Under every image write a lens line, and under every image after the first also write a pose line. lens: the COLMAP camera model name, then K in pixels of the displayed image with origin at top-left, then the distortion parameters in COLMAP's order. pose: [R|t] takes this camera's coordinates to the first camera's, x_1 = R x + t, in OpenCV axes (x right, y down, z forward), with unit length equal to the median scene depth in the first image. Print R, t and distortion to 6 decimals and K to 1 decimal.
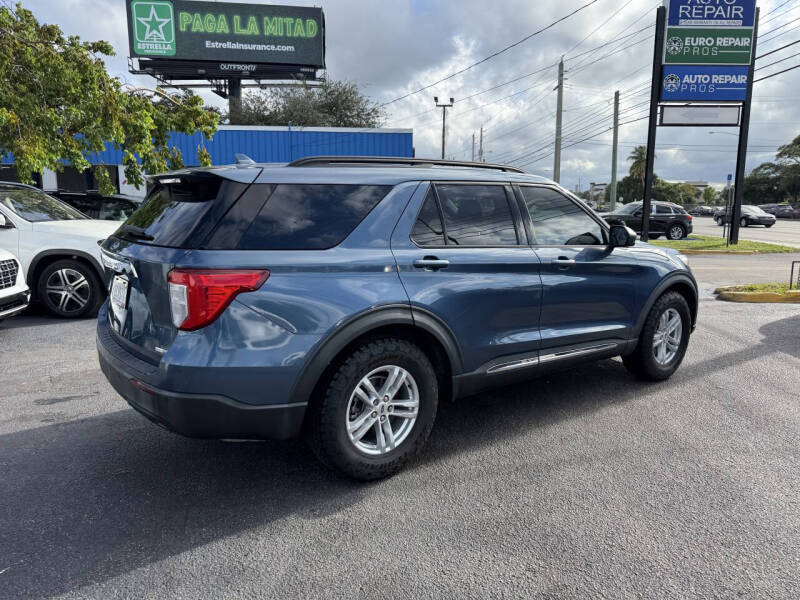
lens RADIAL K [[569.2, 0, 404.0], [0, 569.2, 297.0], [0, 0, 1]] dist [0.033641, -0.044028]
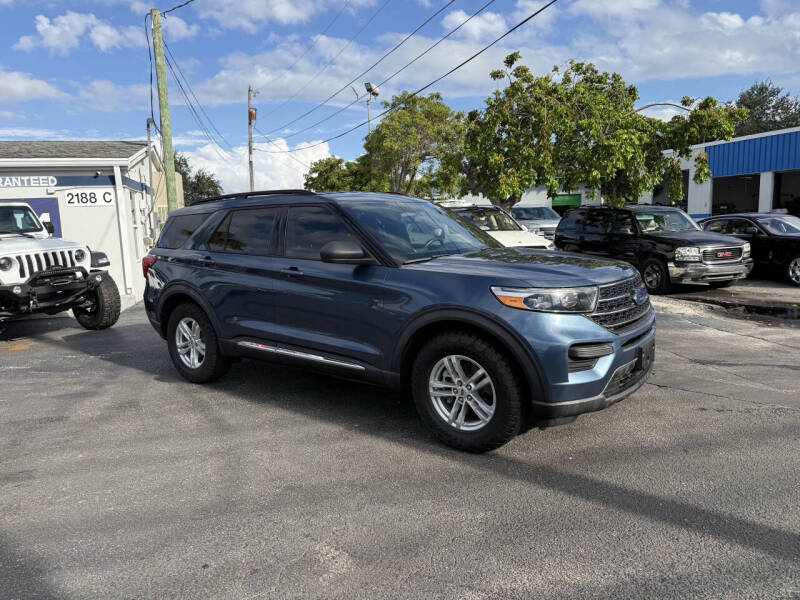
lens RADIAL K [[569.2, 0, 394.1], [0, 569.2, 302.3], [0, 0, 1]] dist [0.033641, -0.044028]
pose [[0.248933, 0.118836, -0.961203, 0.282902], [-0.122232, 0.988363, 0.090538, -0.025096], [0.960777, 0.094952, 0.260562, 0.178747]]
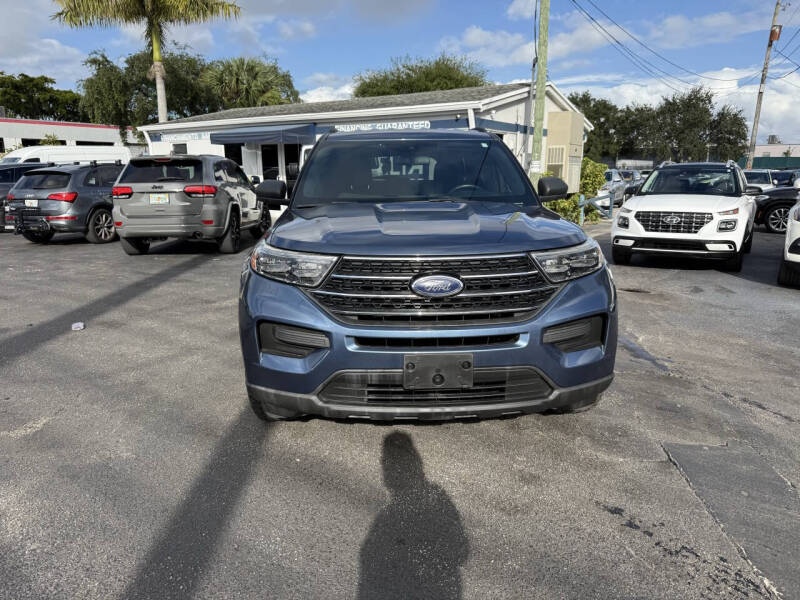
lens RADIAL K [[569.2, 0, 403.8], [0, 569.2, 301.2], [0, 0, 1]] dist [0.033641, -0.044028]
pose [[-0.574886, 0.171118, -0.800140, 0.224877], [-0.139017, 0.943244, 0.301603, -0.053341], [0.806337, 0.284621, -0.518470, 0.367761]]
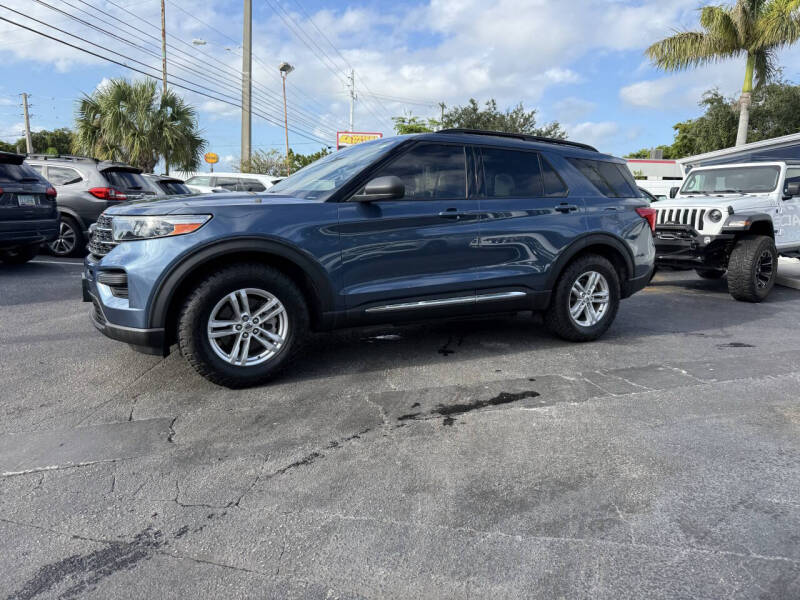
lens RADIAL K [[569.2, 0, 405.8], [0, 569.2, 292.2], [0, 0, 1]] dist [0.033641, -0.044028]
pose [[-0.989513, -0.062967, 0.129998, -0.015389], [-0.018741, 0.948343, 0.316694, -0.064434], [-0.143224, 0.310936, -0.939577, 0.483424]]
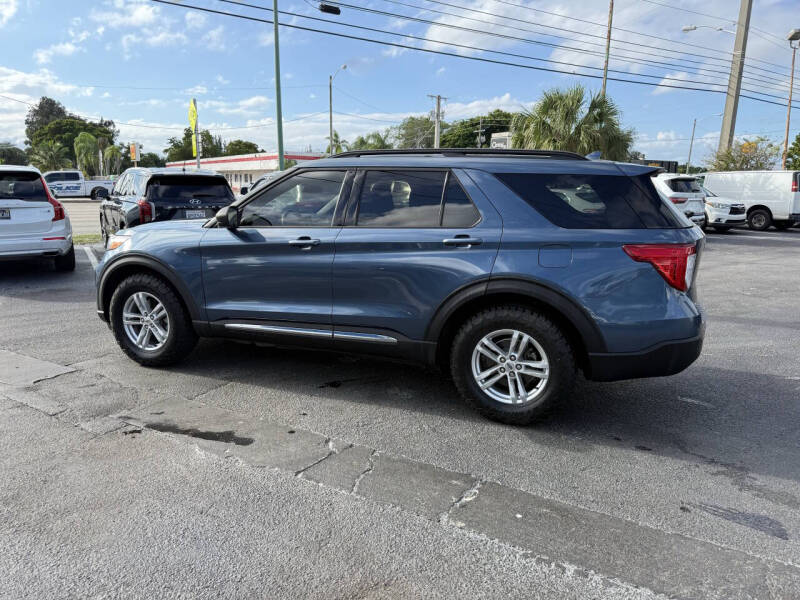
lens RADIAL K [[569.2, 0, 397.0], [0, 569.2, 289.3], [0, 0, 1]] dist [0.033641, -0.044028]
pose [[-0.507282, -0.173371, 0.844161, -0.197299], [0.124923, 0.954415, 0.271085, -0.060714], [-0.852678, 0.242972, -0.462499, 0.342529]]
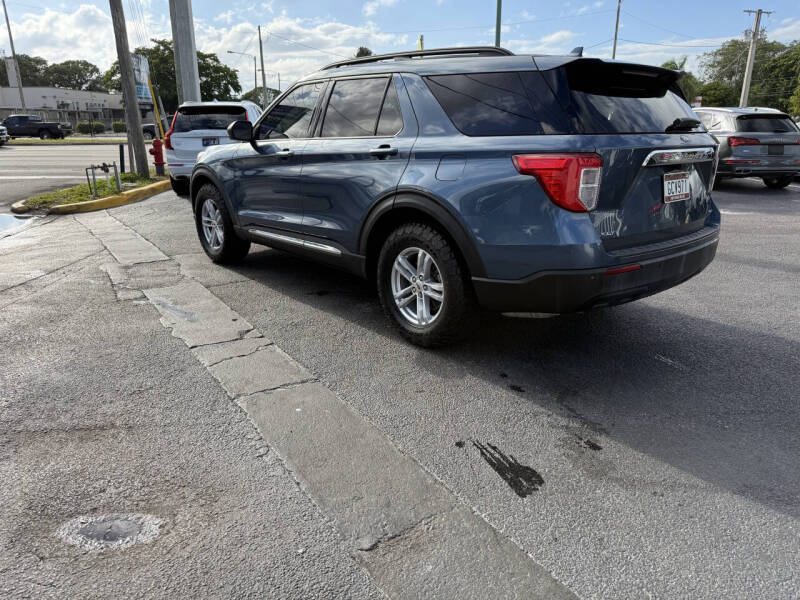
lens RADIAL K [[569.2, 0, 405.5], [0, 569.2, 304.6], [0, 0, 1]] dist [0.033641, -0.044028]
pose [[-0.055936, -0.310889, 0.948799, -0.233959], [0.164326, 0.934461, 0.315878, -0.033267], [-0.984819, 0.173581, -0.001183, 0.236413]]
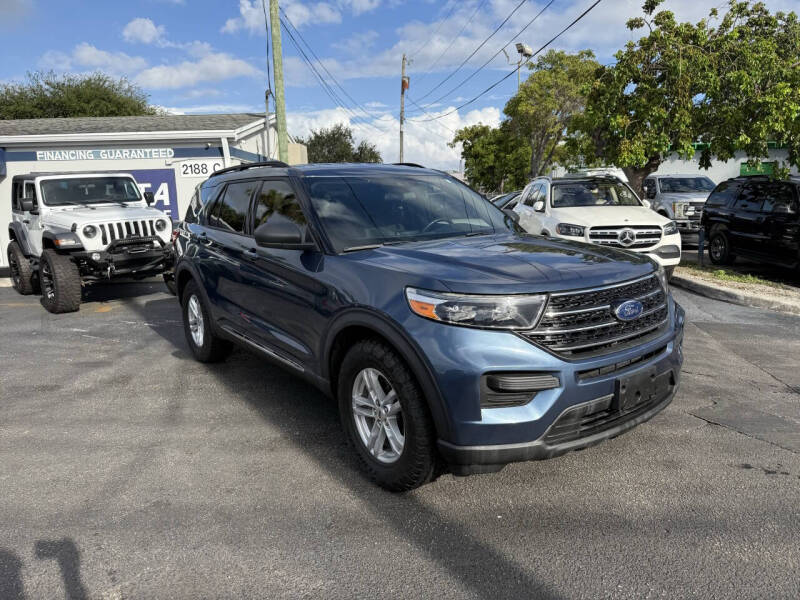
lens RADIAL K [[569.2, 0, 403.4], [0, 569.2, 298.6], [0, 0, 1]] dist [0.033641, -0.044028]
pose [[-0.020666, 0.169553, -0.985304, 0.257045], [-0.139912, 0.975327, 0.170771, -0.038445], [0.989948, 0.141385, 0.003566, 0.252086]]
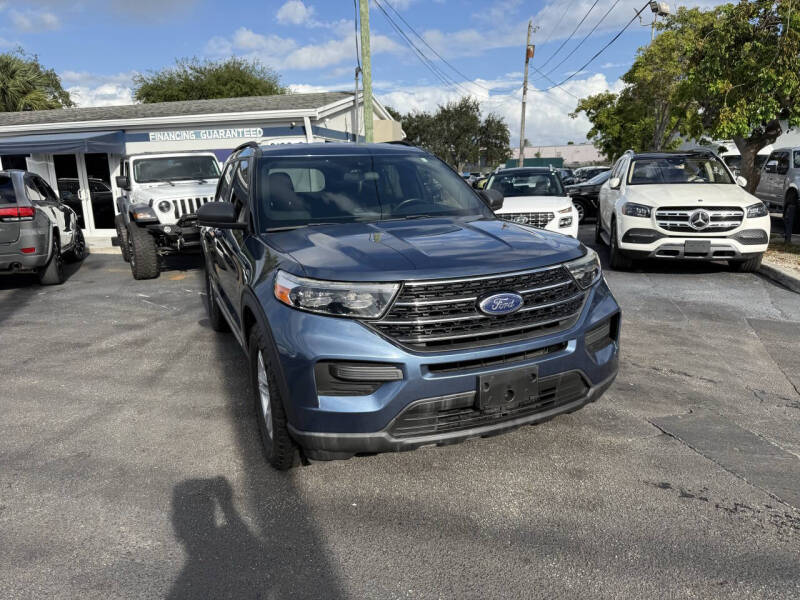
lens RADIAL K [[569.2, 0, 402.6], [0, 569.2, 301.2], [0, 0, 1]] dist [0.033641, -0.044028]
pose [[-0.250410, 0.208565, -0.945408, 0.246123], [-0.134207, 0.959613, 0.247246, -0.048844], [0.958793, 0.188793, -0.212305, 0.312996]]
